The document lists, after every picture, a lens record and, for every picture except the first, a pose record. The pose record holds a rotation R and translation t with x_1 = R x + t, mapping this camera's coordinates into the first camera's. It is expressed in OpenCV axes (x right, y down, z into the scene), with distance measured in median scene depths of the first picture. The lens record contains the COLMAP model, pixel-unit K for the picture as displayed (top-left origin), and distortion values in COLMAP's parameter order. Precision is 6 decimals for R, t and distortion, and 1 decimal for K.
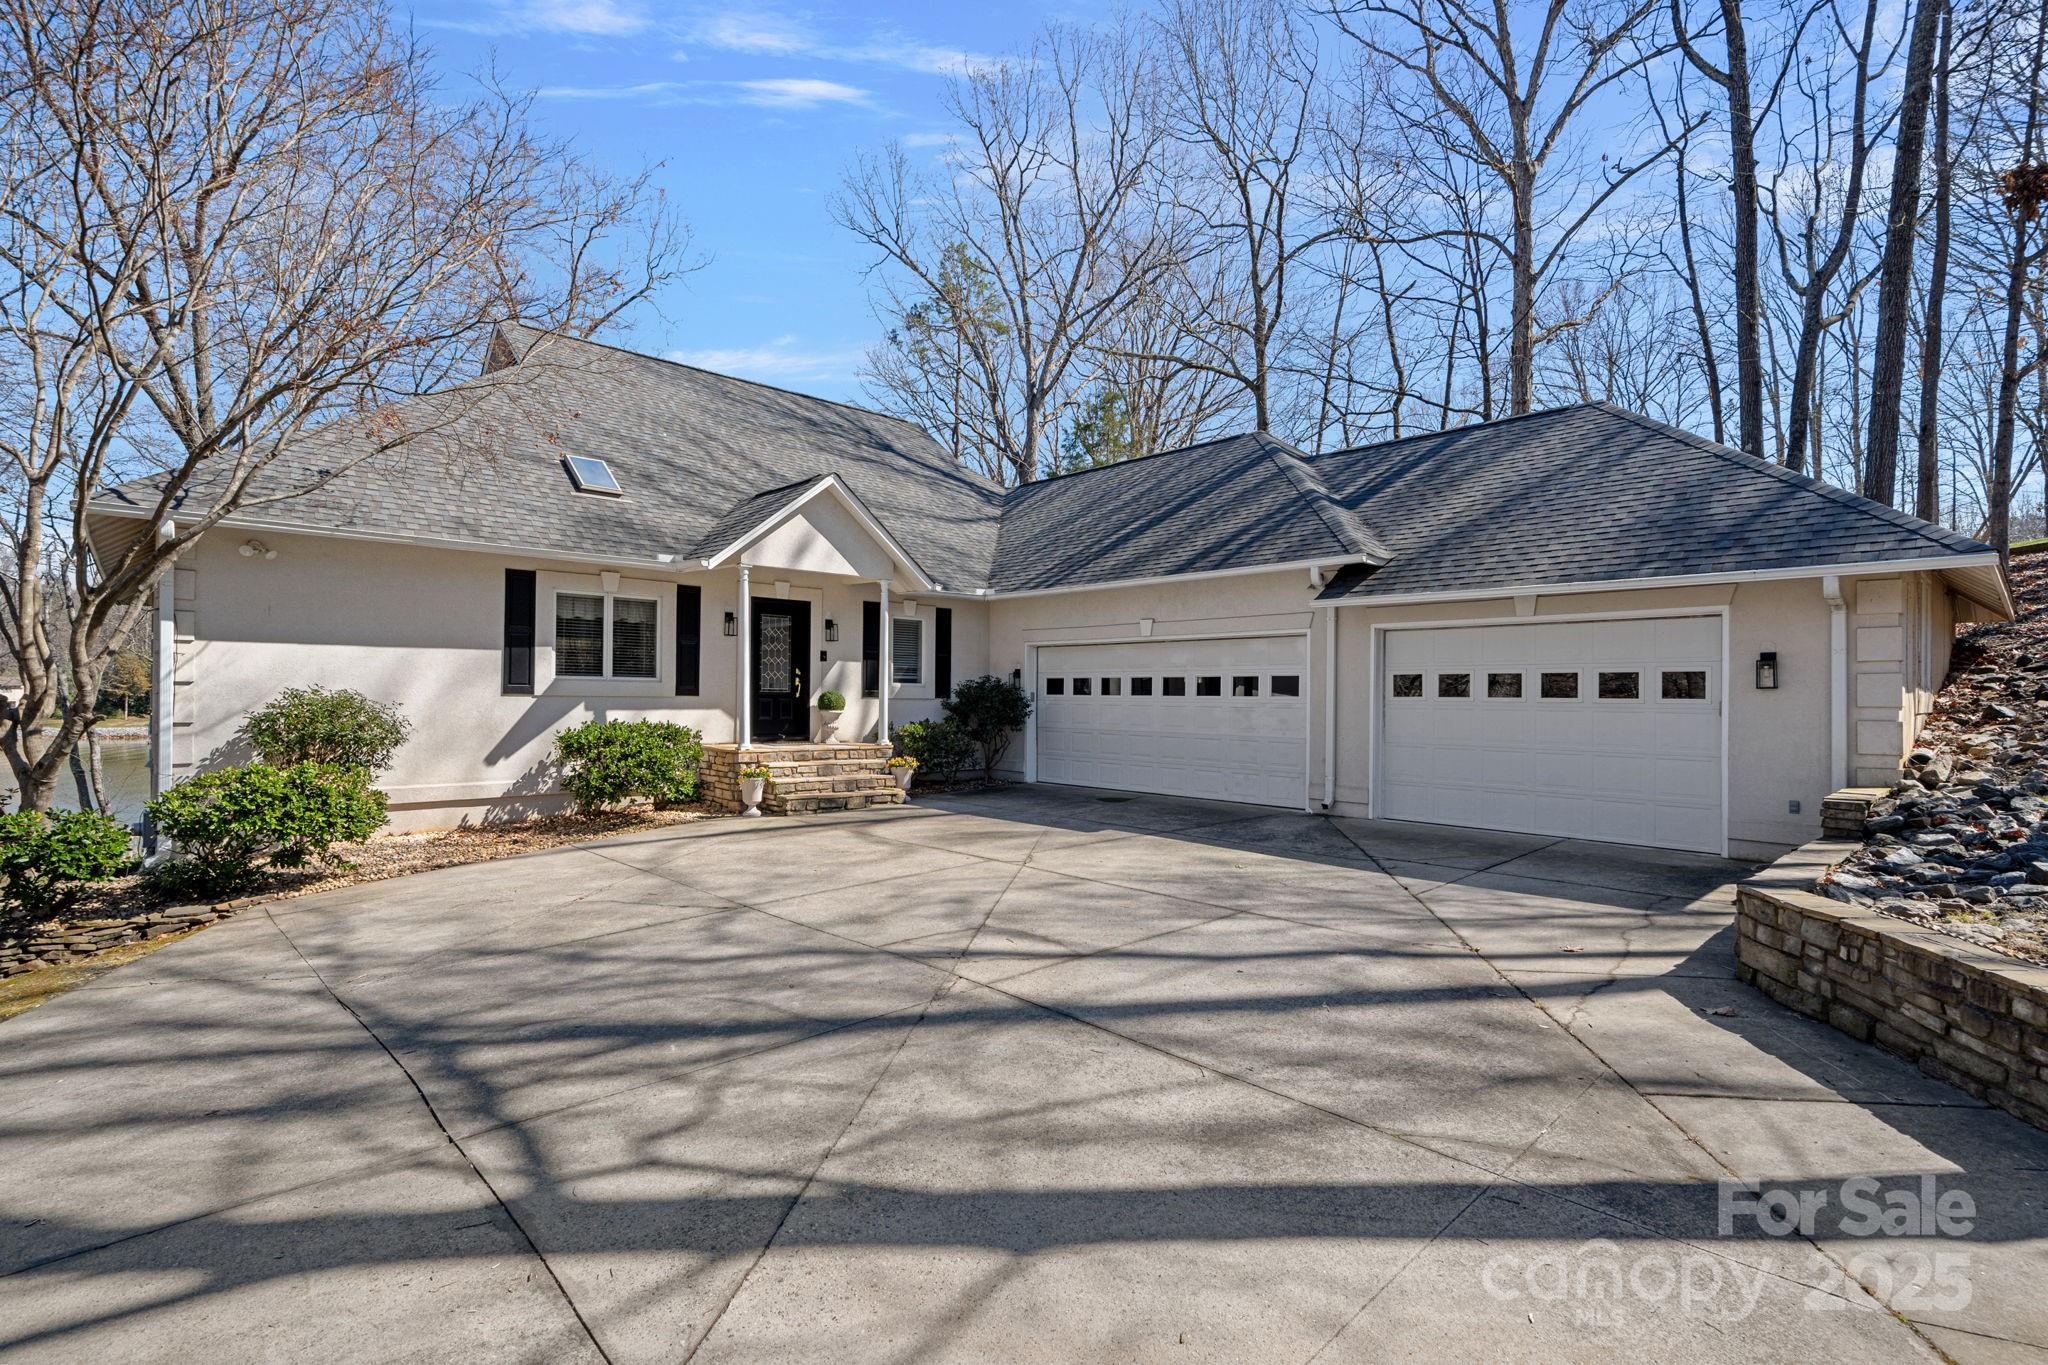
lens RADIAL K [[953.8, 0, 1020.5], [0, 953.8, 662.9], [0, 0, 1]] dist [0.004528, 0.000819]
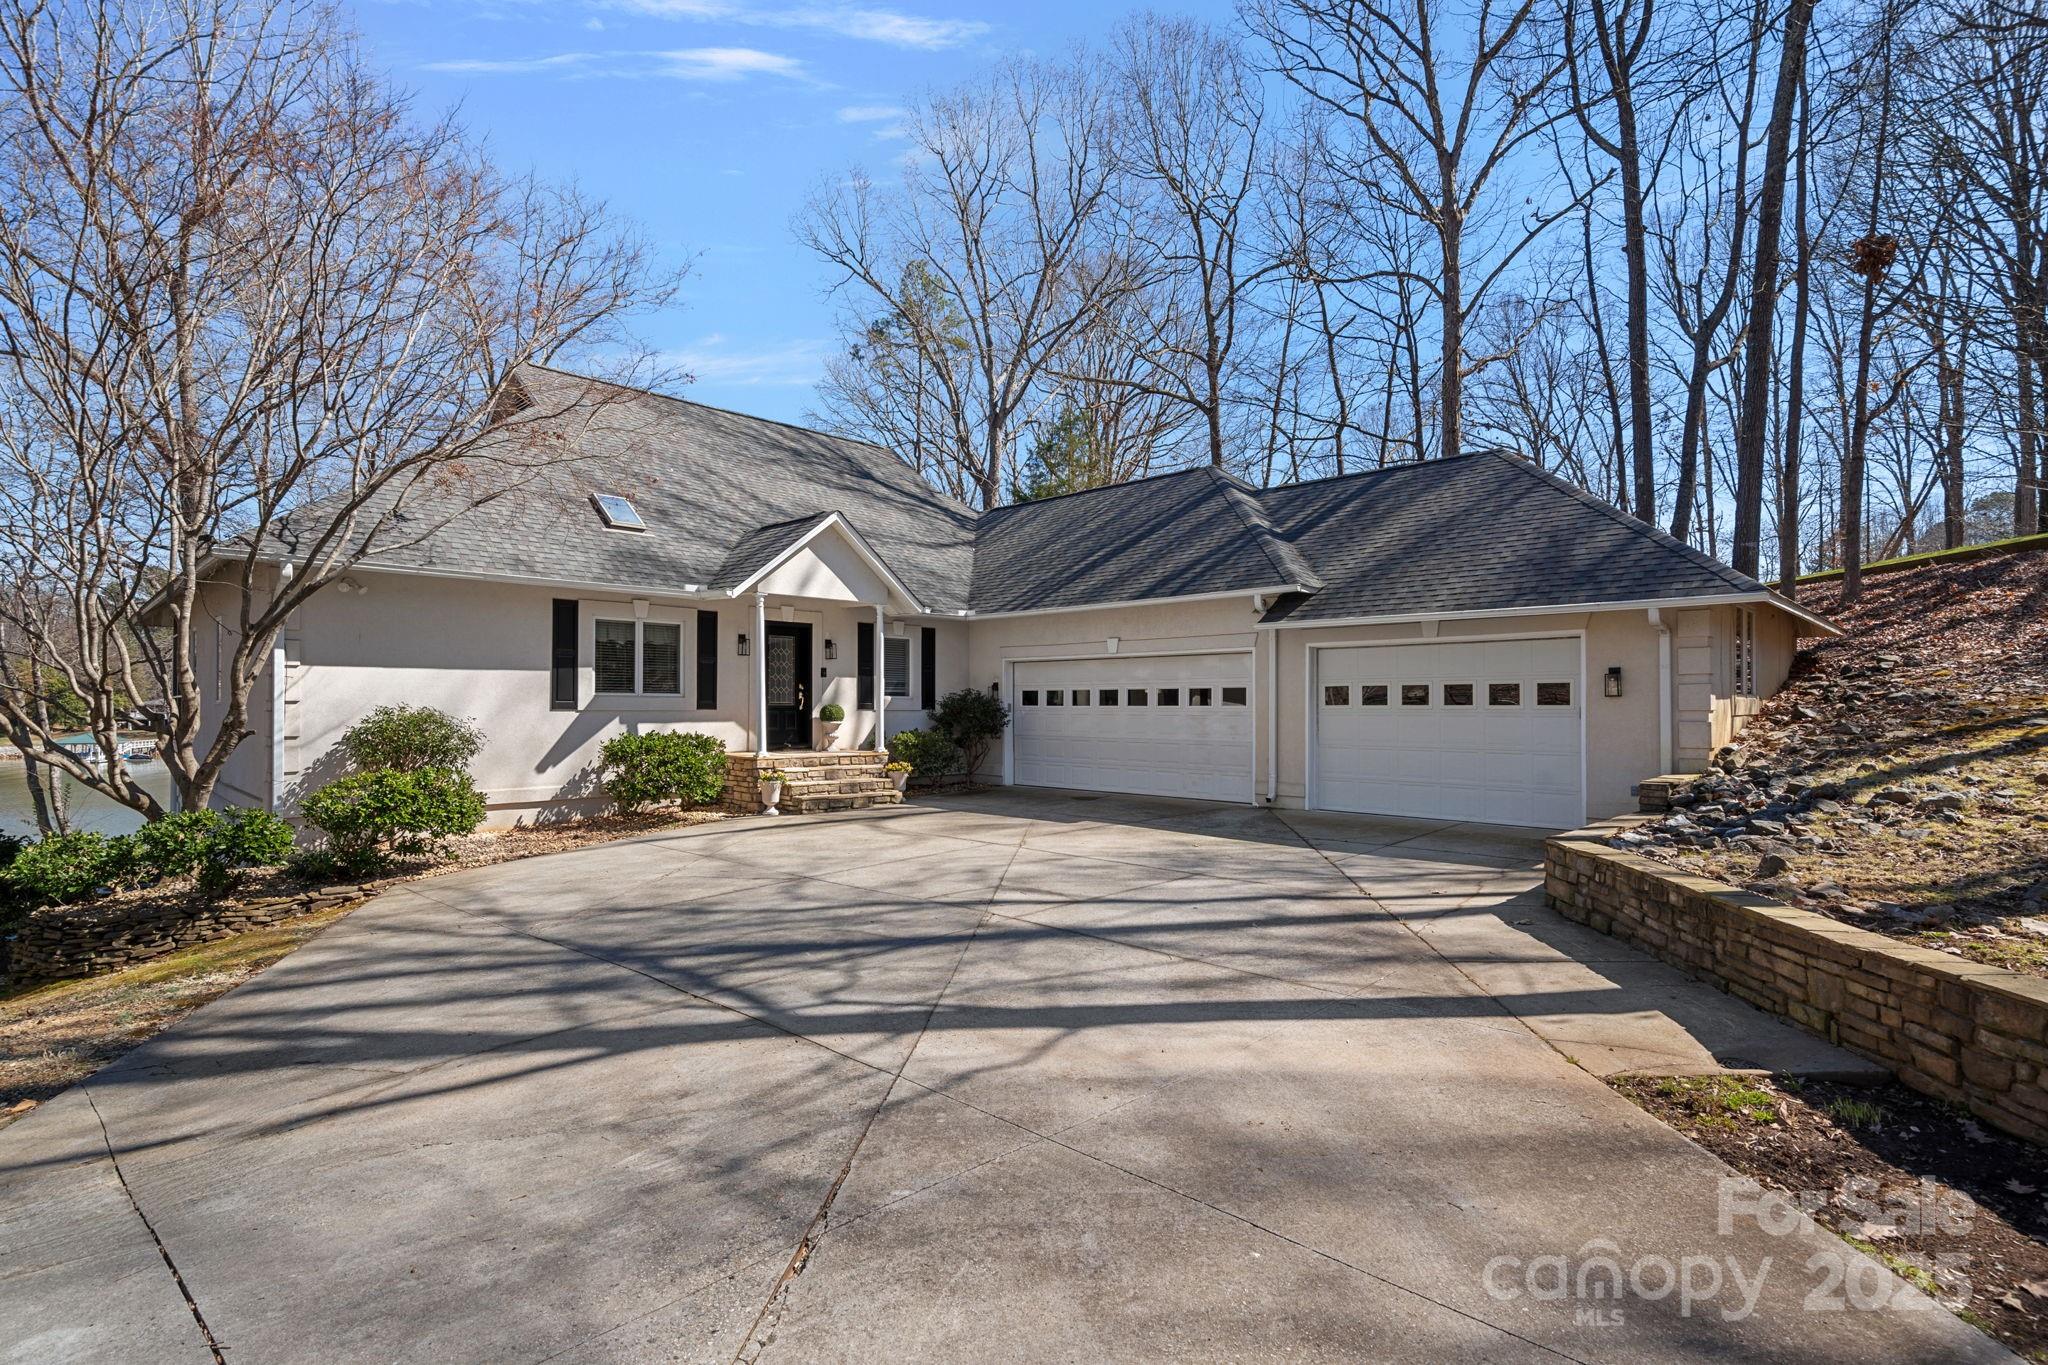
lens RADIAL K [[952.3, 0, 1023.0], [0, 952.3, 676.5], [0, 0, 1]] dist [-0.005182, 0.000258]
pose [[0.998903, -0.006945, 0.046316, -0.030454], [0.006752, 0.999968, 0.004311, -0.006720], [-0.046344, -0.003994, 0.998918, -0.136011]]
